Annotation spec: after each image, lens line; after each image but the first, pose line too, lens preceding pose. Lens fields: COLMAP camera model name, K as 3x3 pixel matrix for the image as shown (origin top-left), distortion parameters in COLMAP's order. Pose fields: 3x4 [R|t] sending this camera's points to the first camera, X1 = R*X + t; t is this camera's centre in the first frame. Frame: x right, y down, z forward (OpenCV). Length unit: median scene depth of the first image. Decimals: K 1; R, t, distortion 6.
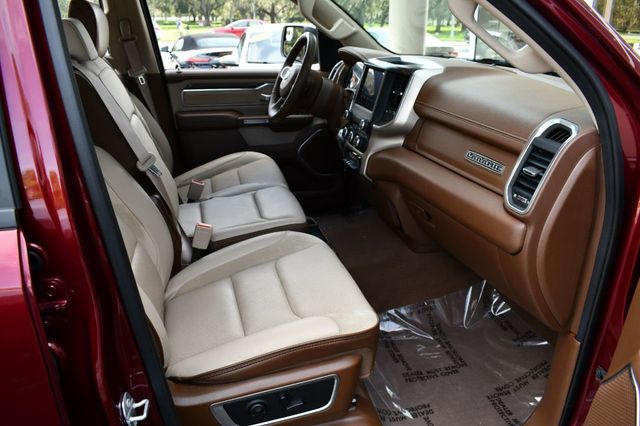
lens RADIAL K [[498.9, 0, 320.0], [0, 498.9, 213.0], [0, 0, 1]] dist [-0.095473, 0.010458]
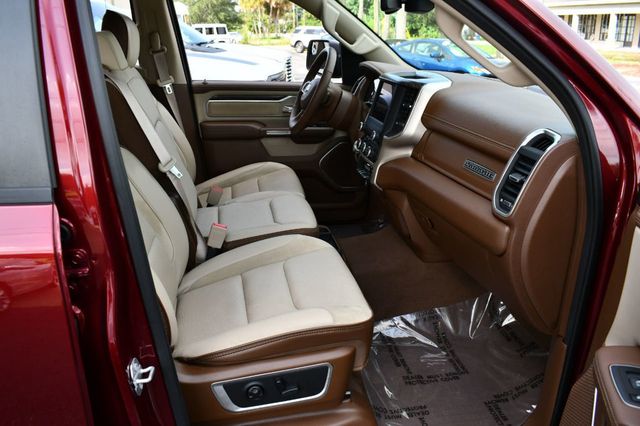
lens RADIAL K [[527.8, 0, 320.0], [0, 527.8, 213.0], [0, 0, 1]] dist [-0.087885, 0.001129]
pose [[0.997203, 0.031922, -0.067577, 0.058201], [-0.034855, 0.998481, -0.042663, 0.038703], [0.066113, 0.044899, 0.996801, -0.109397]]
